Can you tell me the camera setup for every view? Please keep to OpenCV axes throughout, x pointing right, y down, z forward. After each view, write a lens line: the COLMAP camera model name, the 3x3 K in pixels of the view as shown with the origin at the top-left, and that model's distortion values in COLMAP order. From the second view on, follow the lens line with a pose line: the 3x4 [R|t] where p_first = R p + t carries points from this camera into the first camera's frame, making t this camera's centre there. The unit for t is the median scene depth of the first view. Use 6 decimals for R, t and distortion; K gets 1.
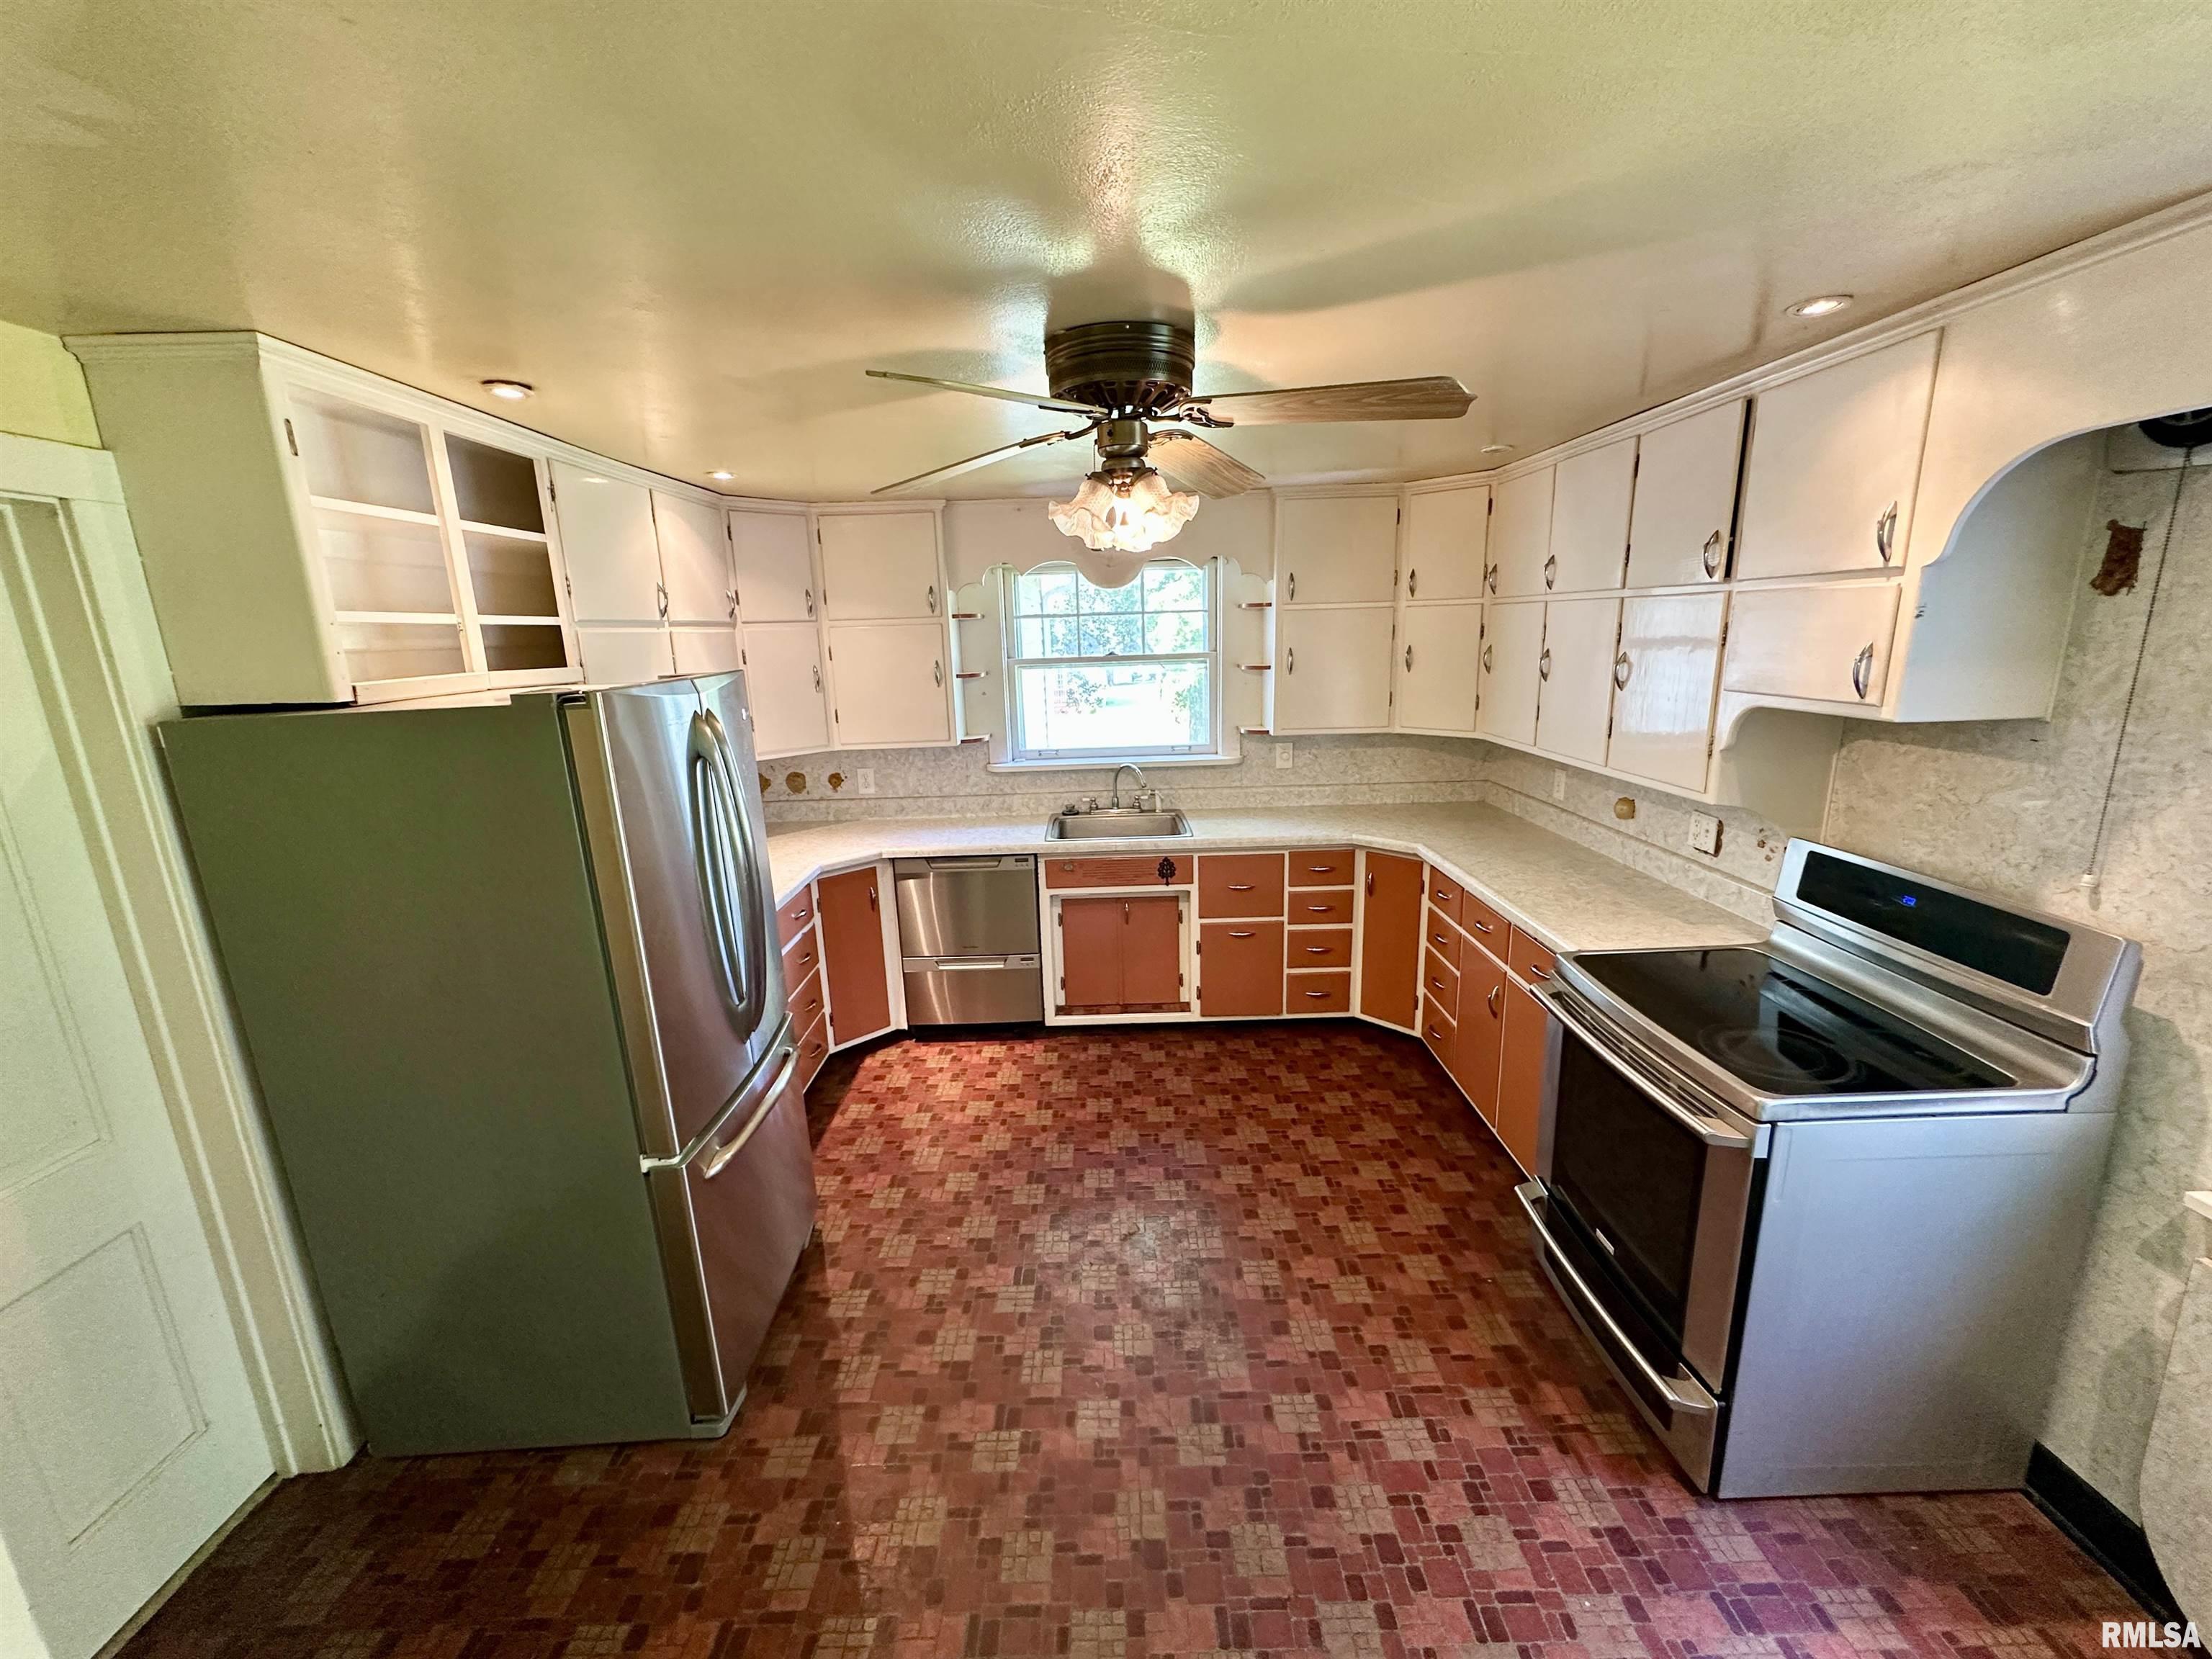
lens RADIAL K [[881.1, 0, 1108.8], [0, 881.1, 829.3], [0, 0, 1]] dist [-0.003688, 0.000809]
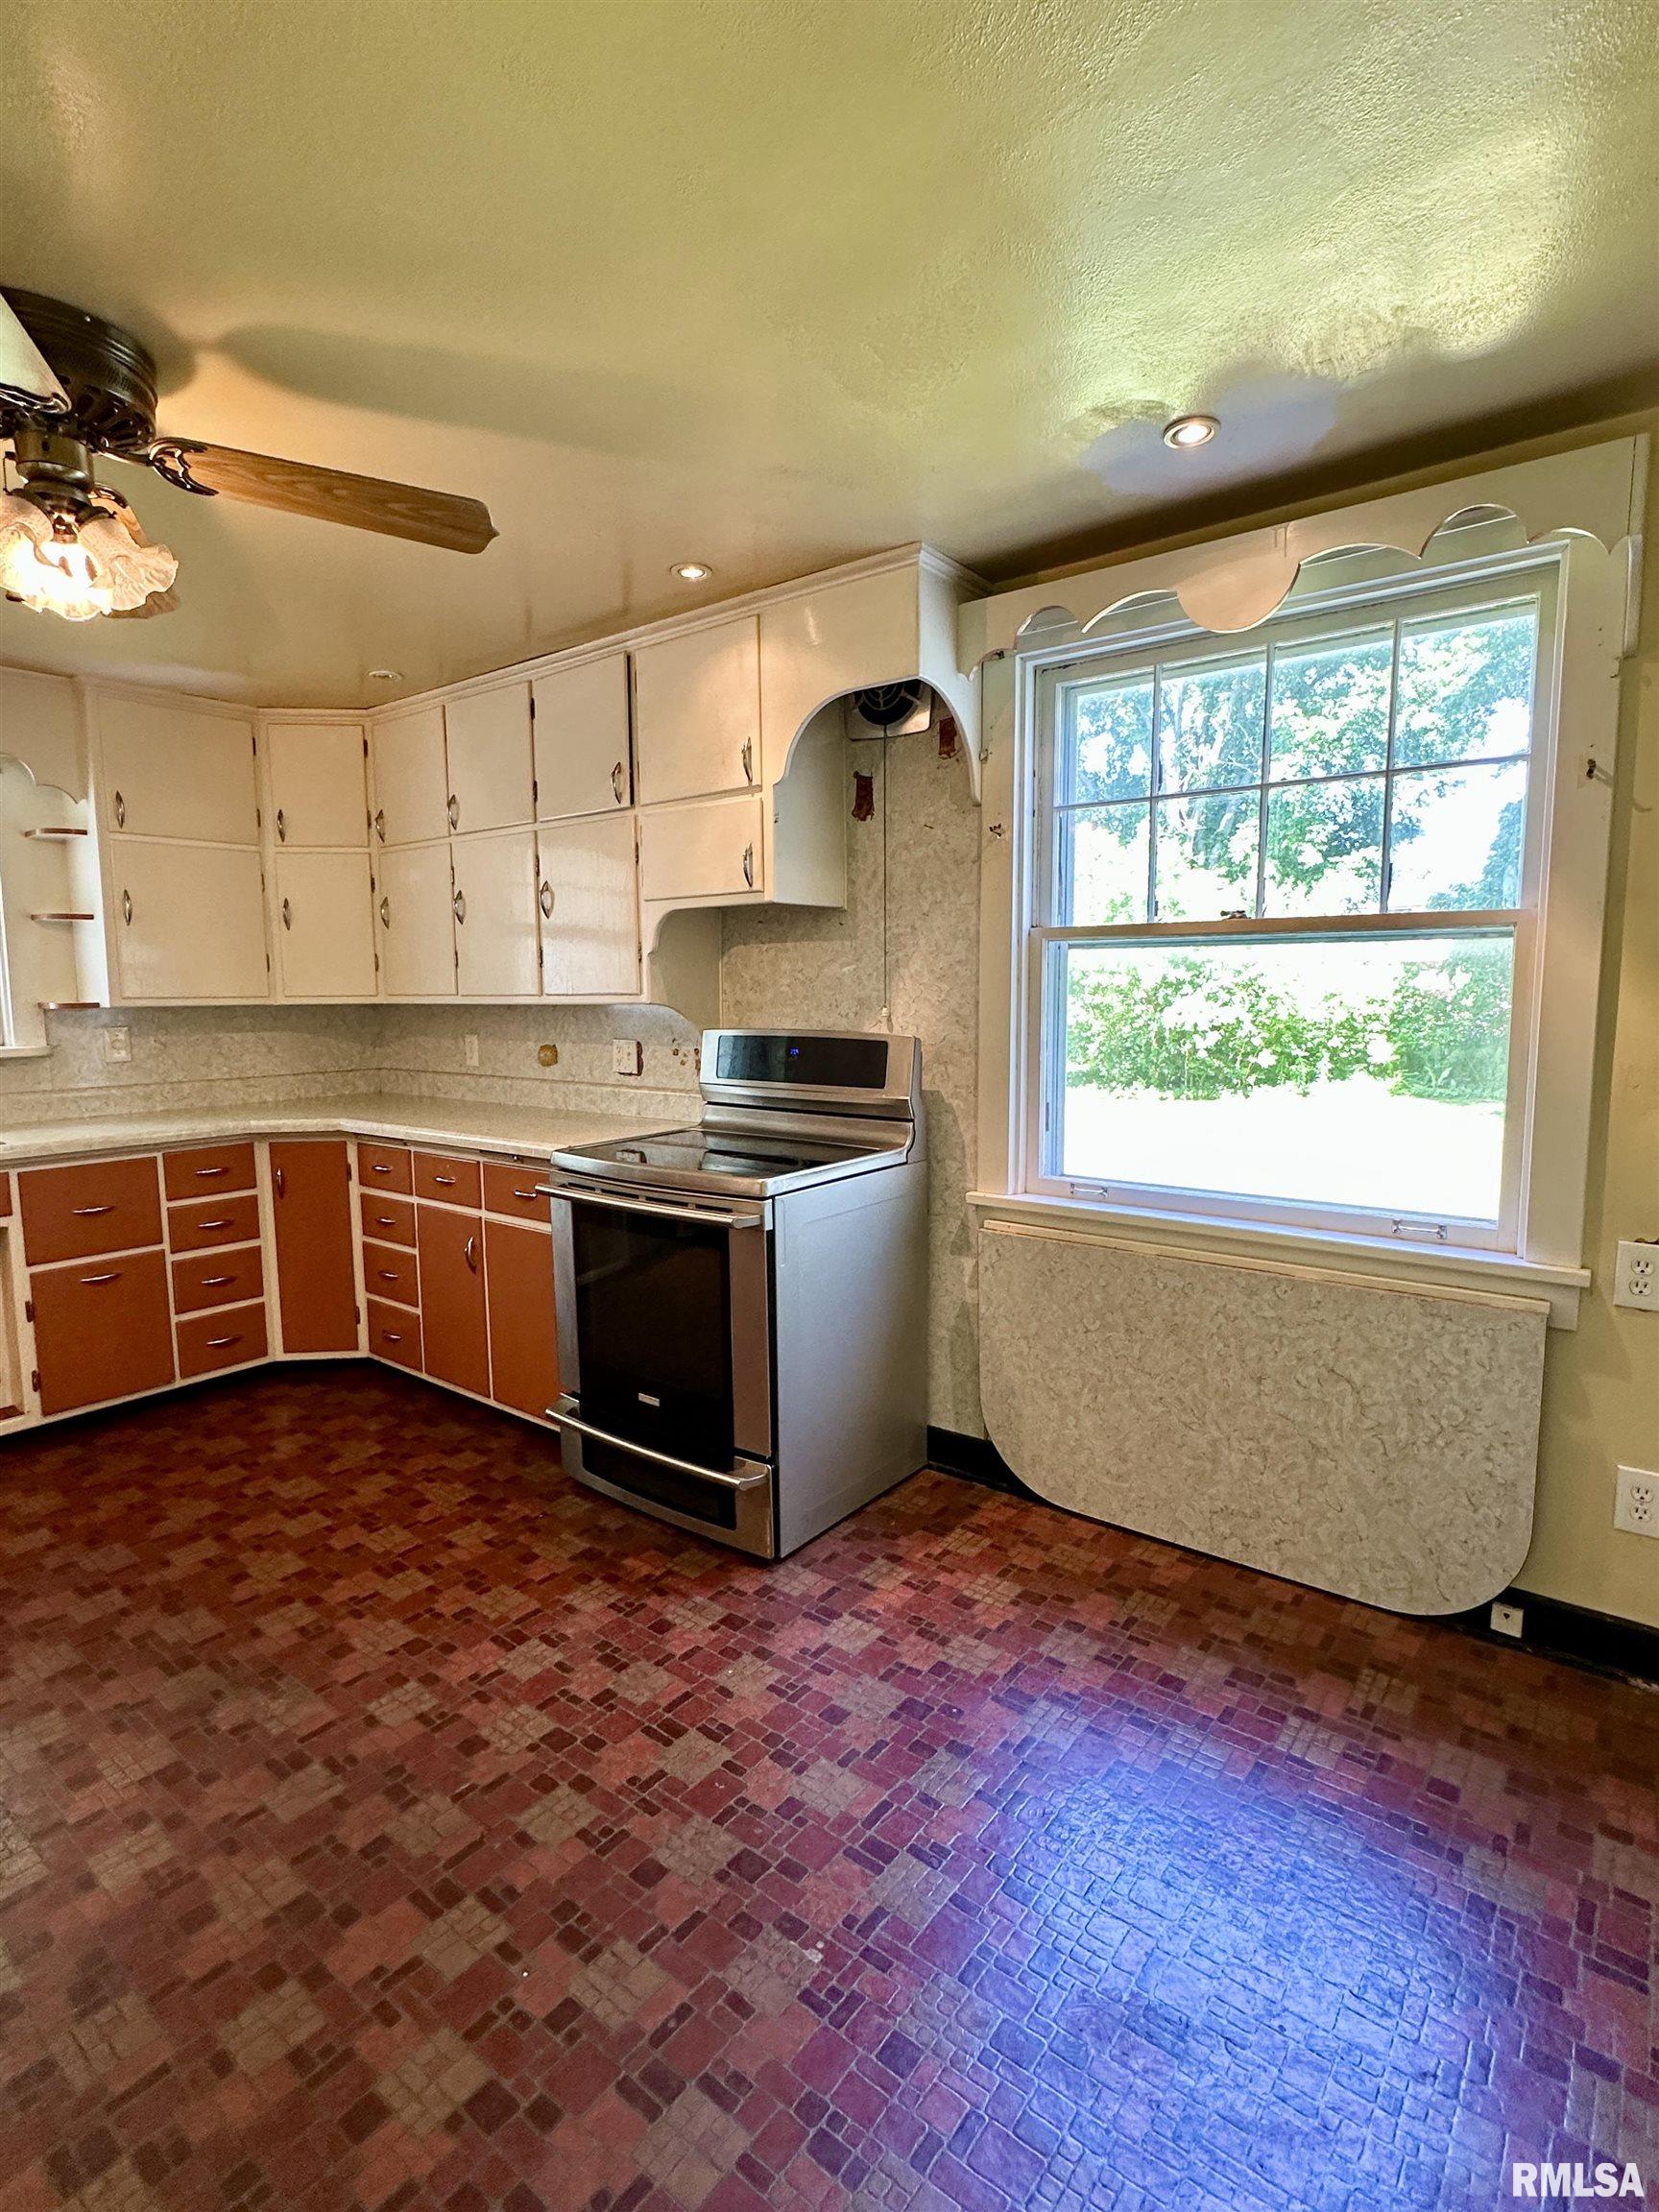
lens RADIAL K [[1082.6, 0, 820.9], [0, 1082.6, 1105.5], [0, 0, 1]] dist [-0.000452, -0.000259]
pose [[0.627487, -0.064806, 0.775925, -0.288331], [0.166705, 0.984604, -0.052579, 0.236618], [-0.760572, 0.162343, 0.628630, -0.015399]]
